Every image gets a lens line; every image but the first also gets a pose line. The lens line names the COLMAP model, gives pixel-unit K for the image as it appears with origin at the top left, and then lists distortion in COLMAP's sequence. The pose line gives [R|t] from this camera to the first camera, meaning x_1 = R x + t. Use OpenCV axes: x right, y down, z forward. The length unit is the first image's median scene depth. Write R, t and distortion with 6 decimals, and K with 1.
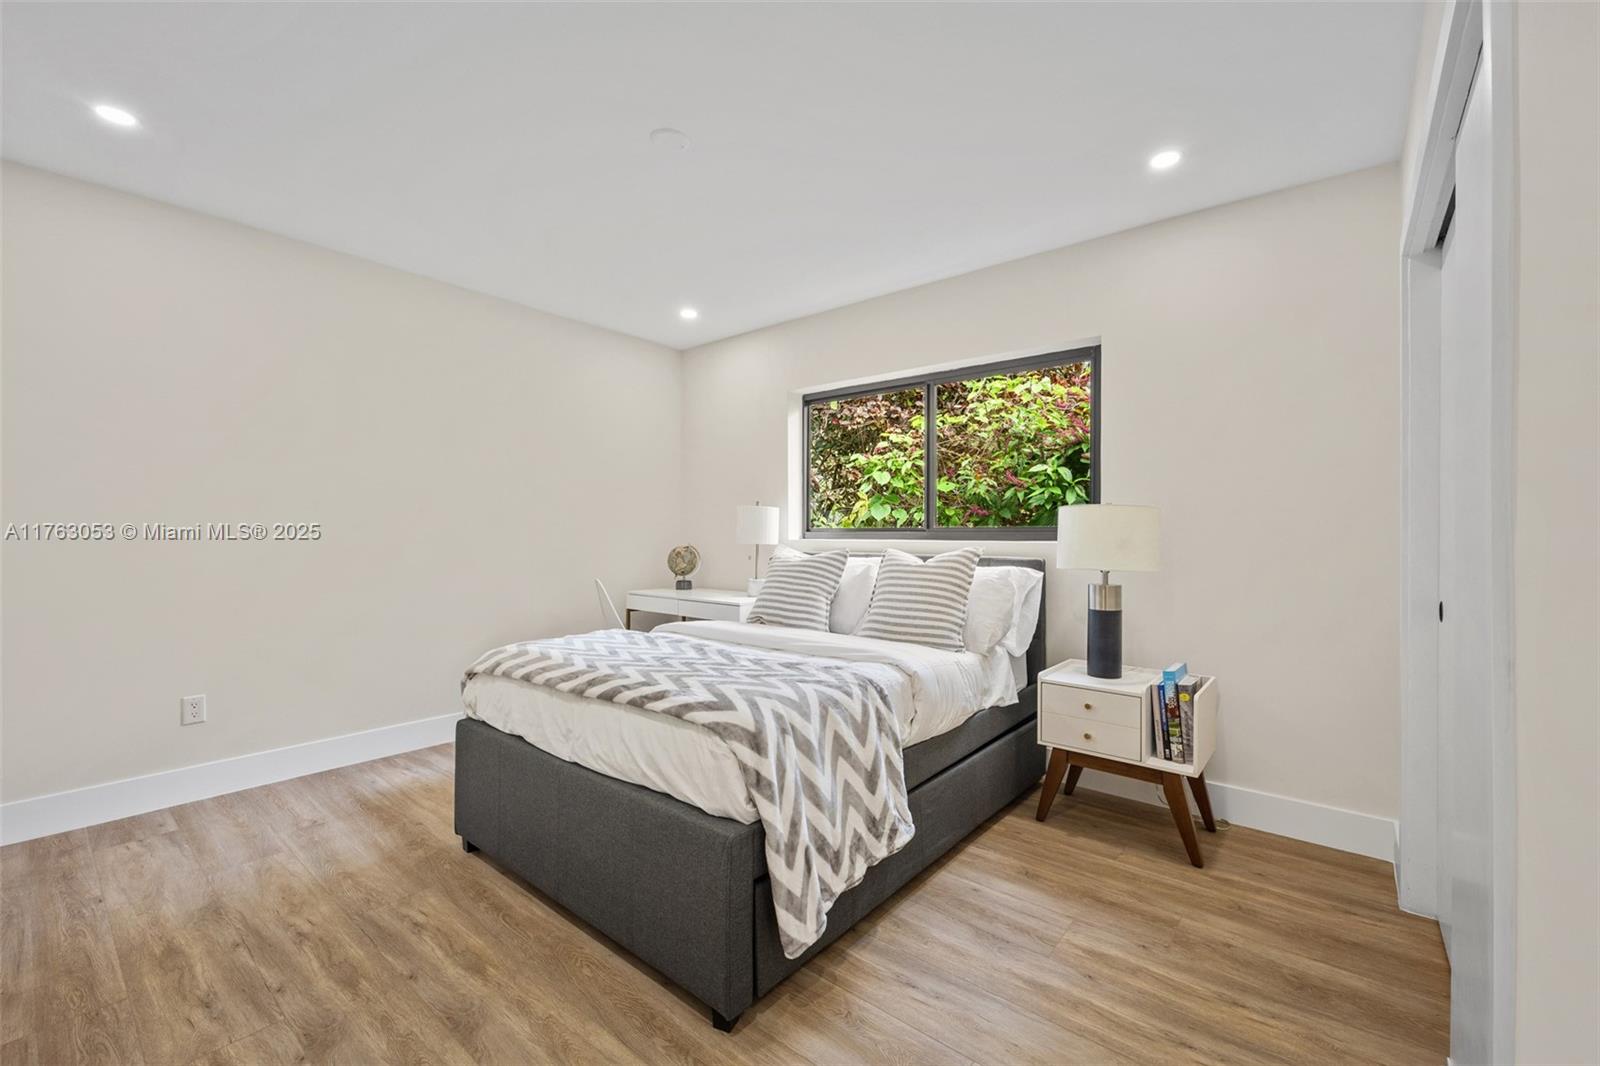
lens RADIAL K [[643.3, 0, 803.8], [0, 643.3, 528.6], [0, 0, 1]] dist [0.002134, 0.000749]
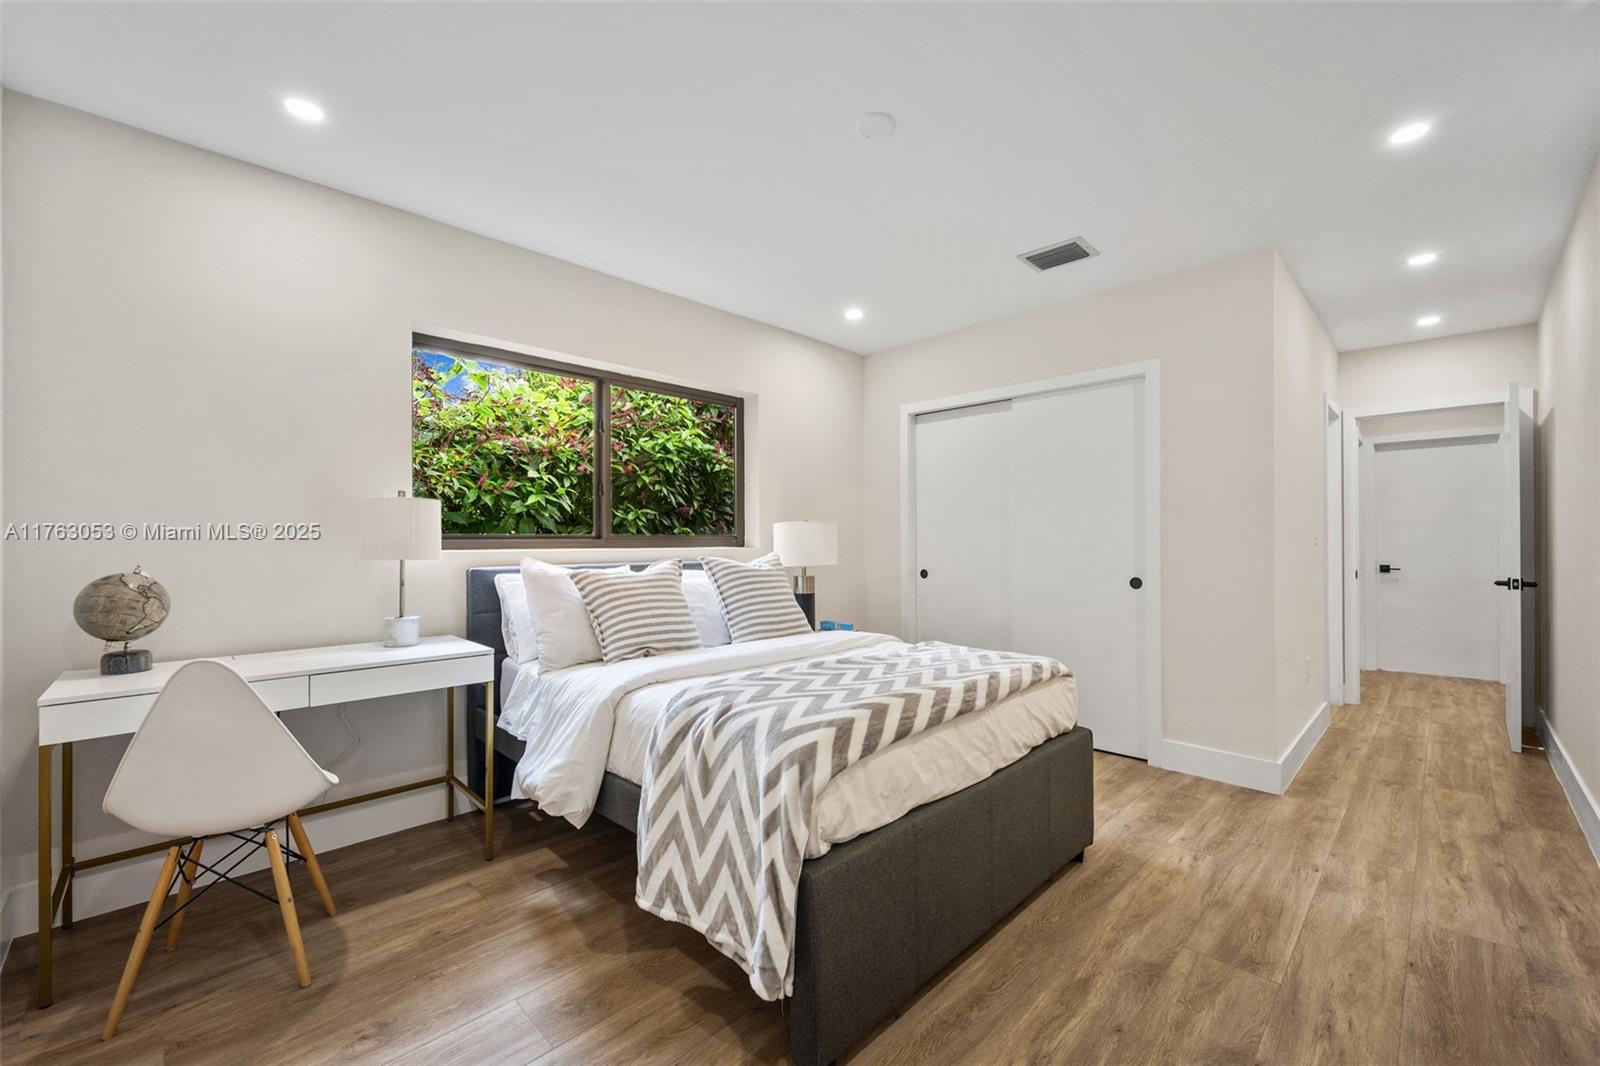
lens RADIAL K [[643.3, 0, 802.7], [0, 643.3, 540.1], [0, 0, 1]] dist [0.002134, 0.000749]
pose [[0.102989, 0.000008, 0.994682, -1.249292], [-0.006065, 0.999981, 0.000620, 0.005224], [-0.994664, -0.006097, 0.102987, 1.084981]]
